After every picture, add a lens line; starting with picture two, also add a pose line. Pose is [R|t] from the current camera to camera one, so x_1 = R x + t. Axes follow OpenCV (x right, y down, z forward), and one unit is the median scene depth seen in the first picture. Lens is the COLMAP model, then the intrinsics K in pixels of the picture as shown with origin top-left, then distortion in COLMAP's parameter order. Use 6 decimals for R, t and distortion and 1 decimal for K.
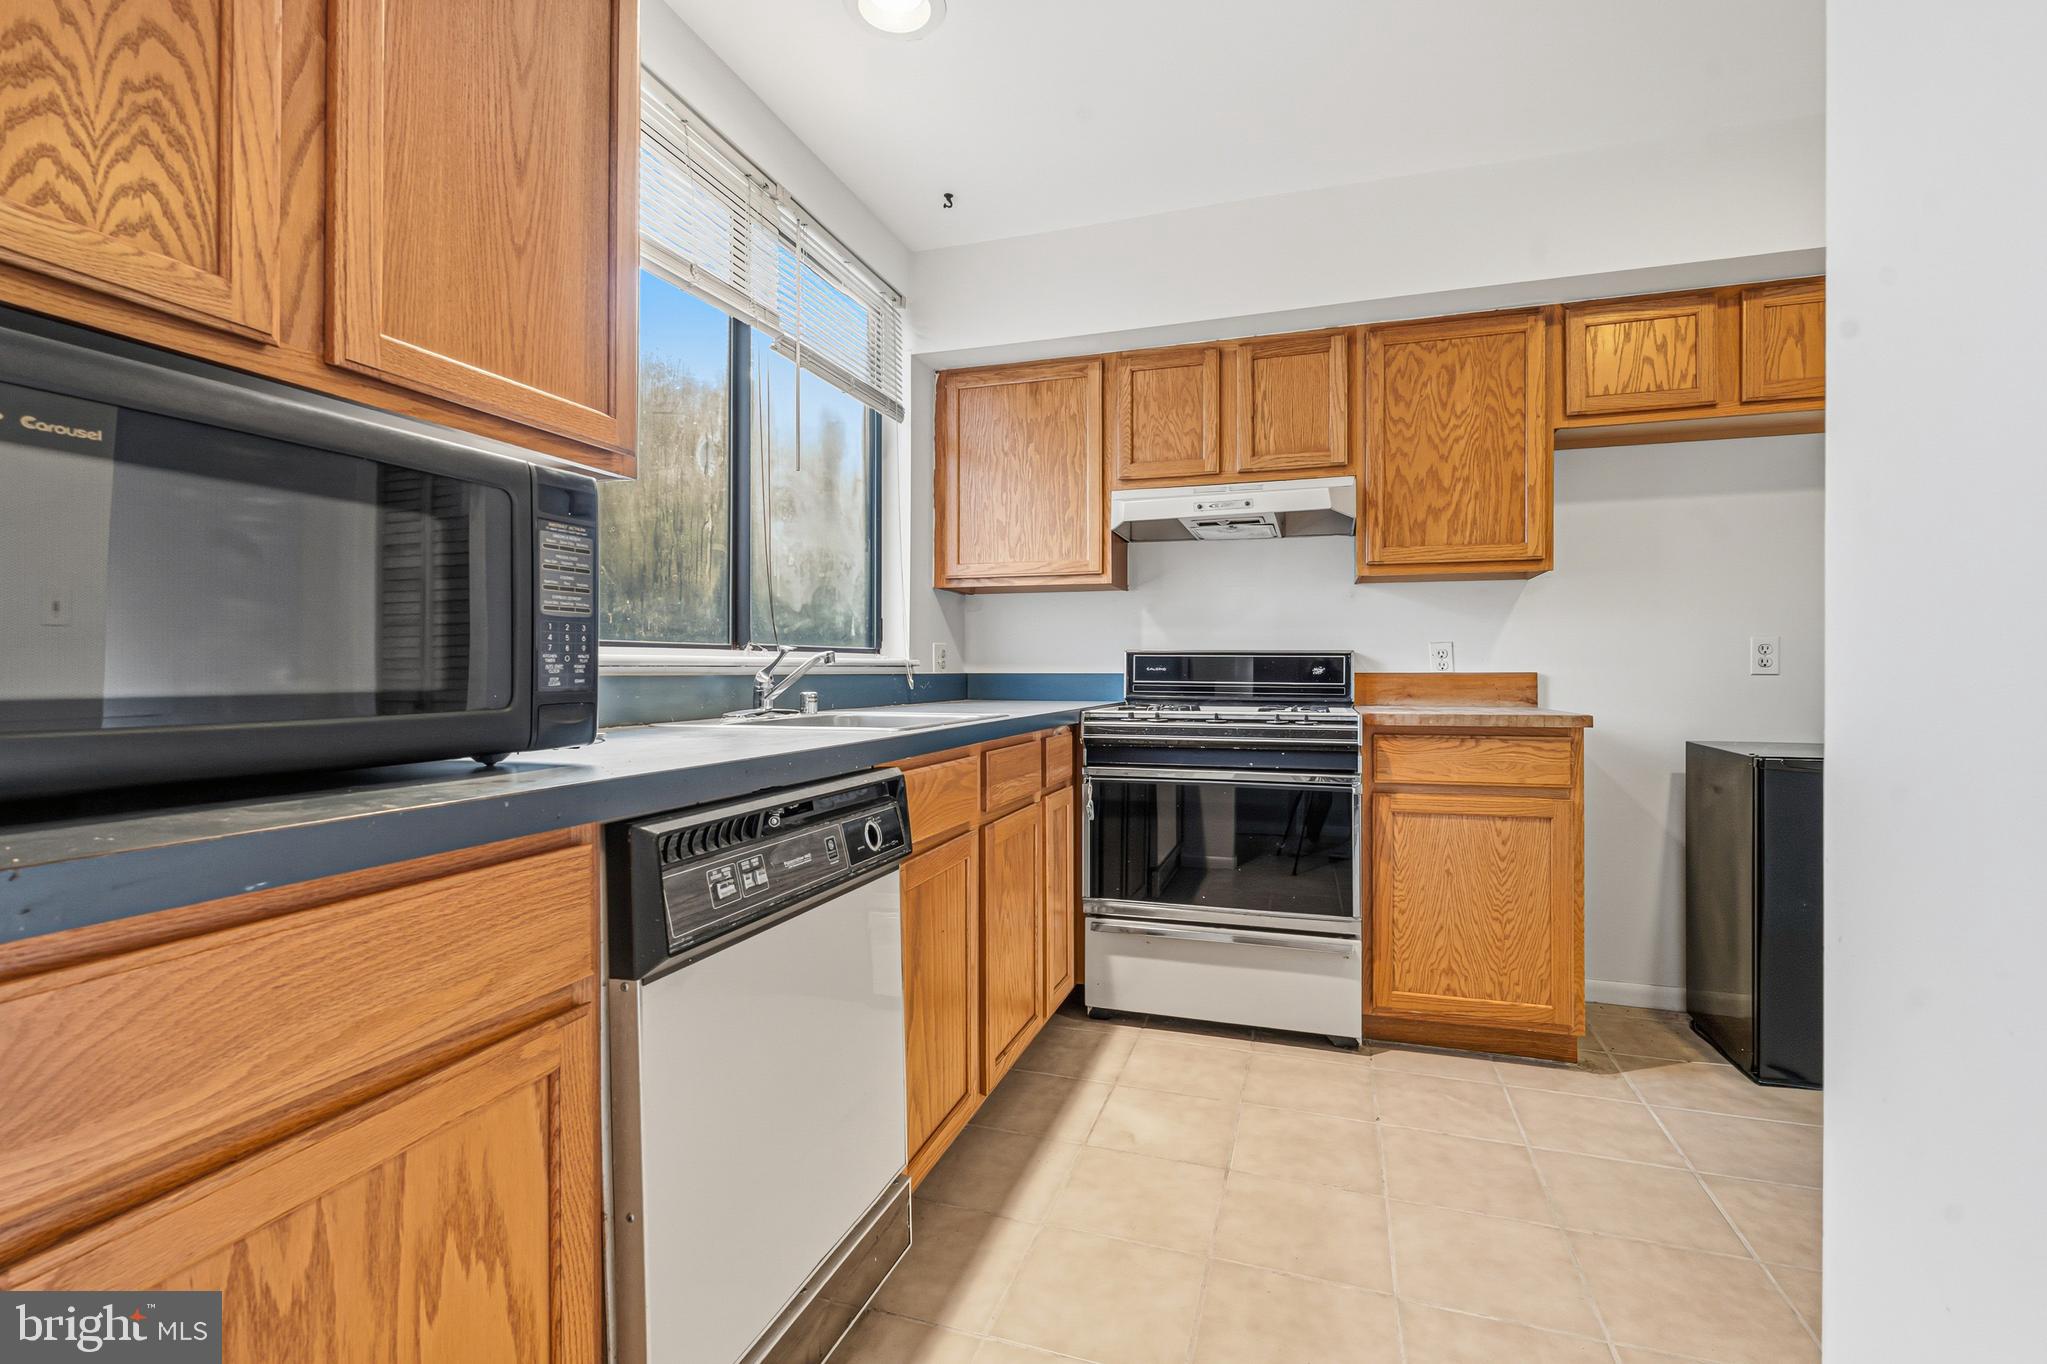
lens RADIAL K [[918.6, 0, 1030.3], [0, 918.6, 678.8], [0, 0, 1]] dist [-0.004482, 0.000037]
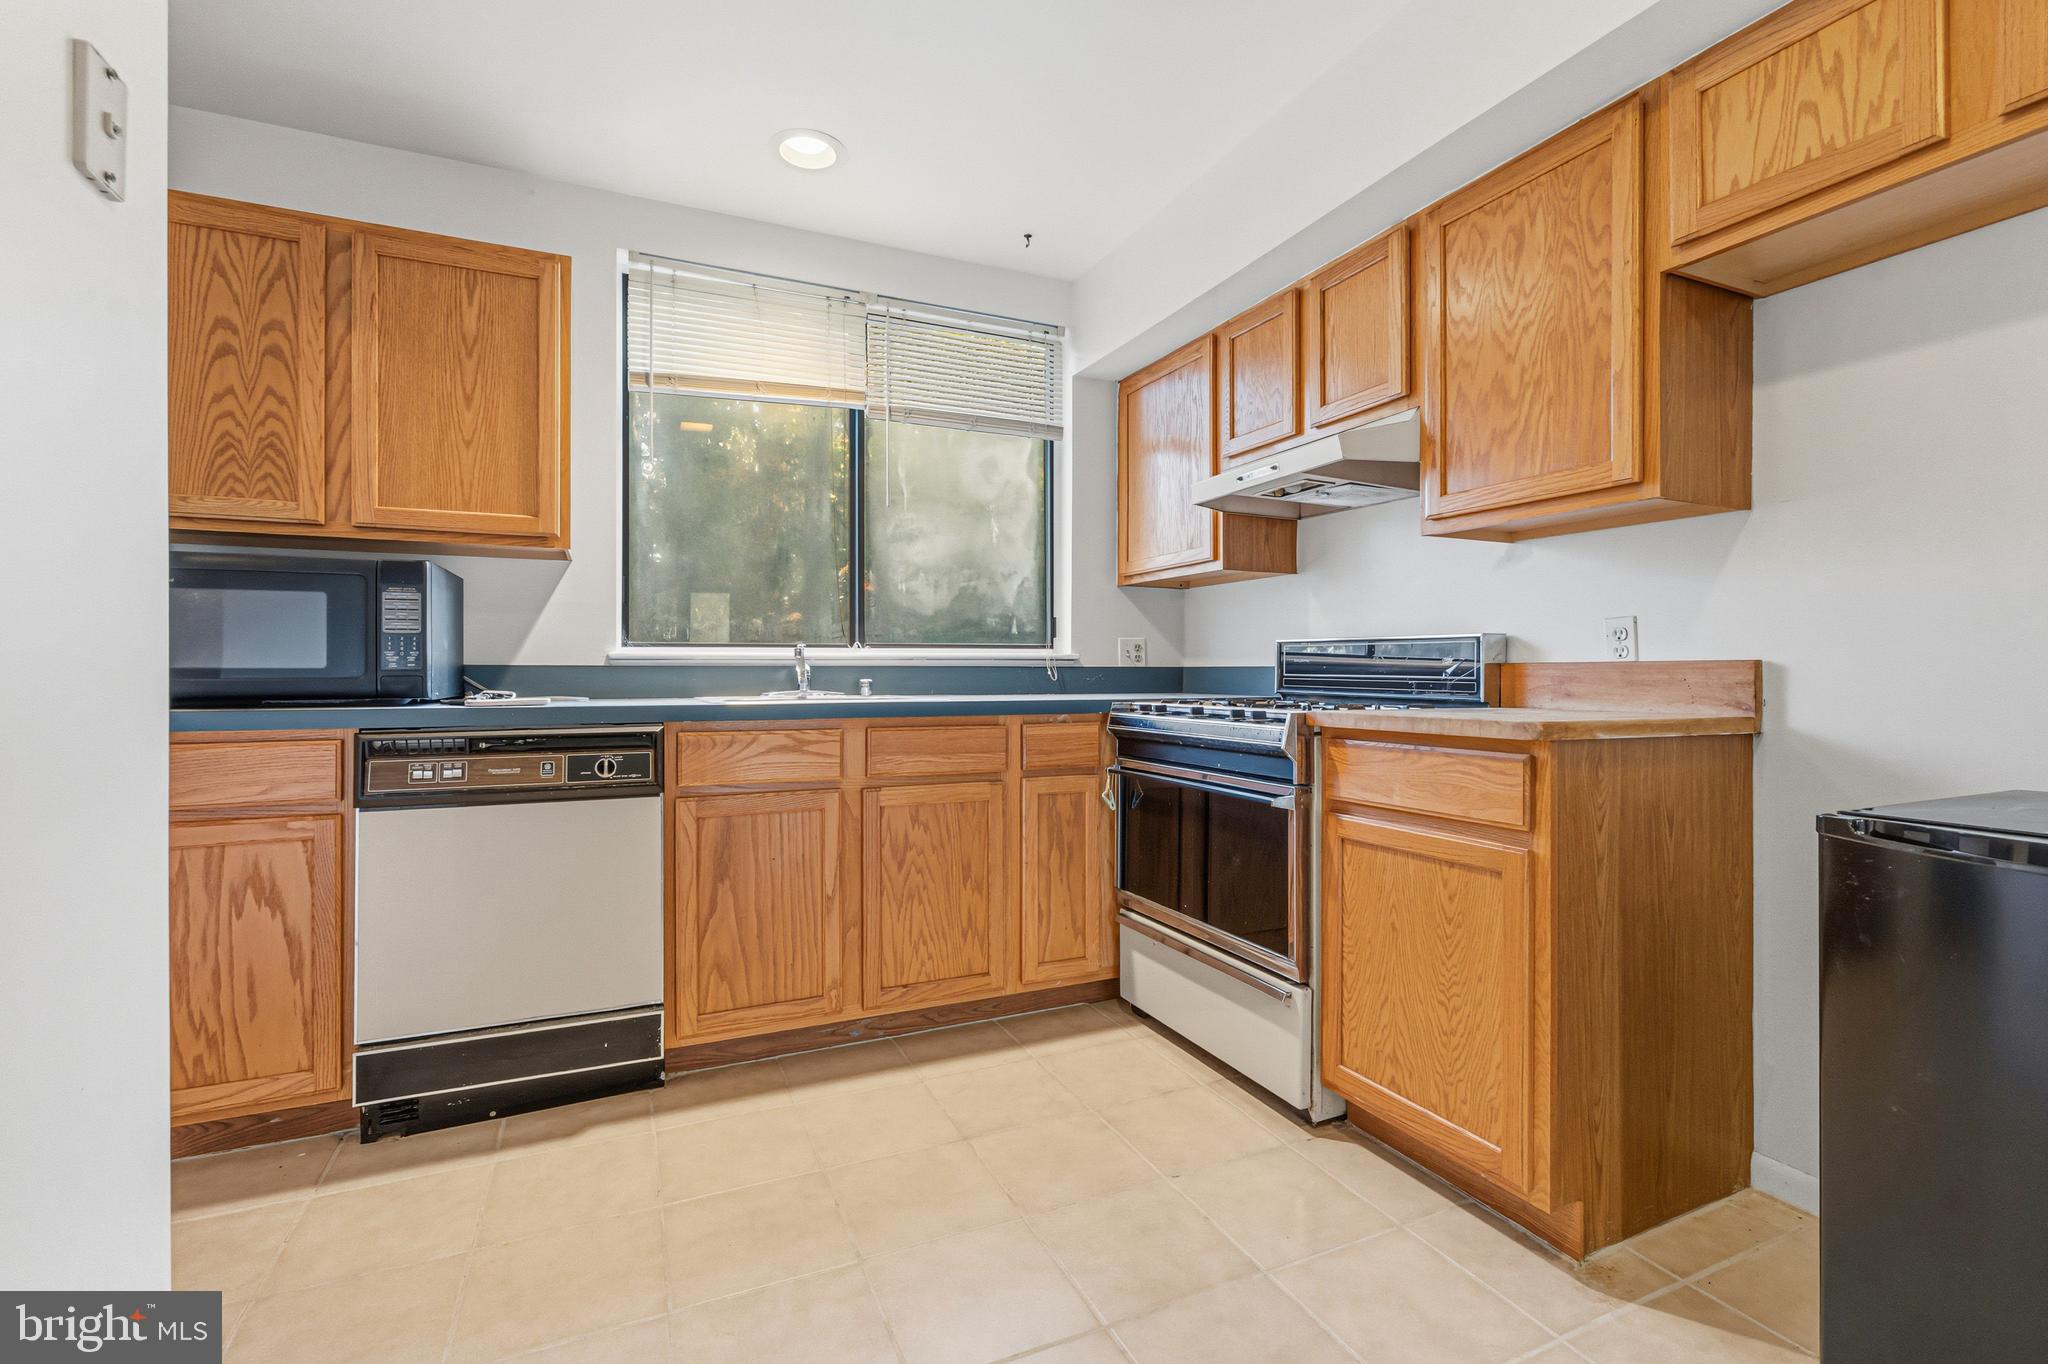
lens RADIAL K [[919.1, 0, 1026.9], [0, 919.1, 679.1], [0, 0, 1]] dist [-0.004482, 0.000037]
pose [[0.675876, 0.005387, -0.736996, 0.770018], [-0.005797, 0.999981, 0.001992, 0.008794], [0.736993, 0.002926, 0.675894, 0.261029]]
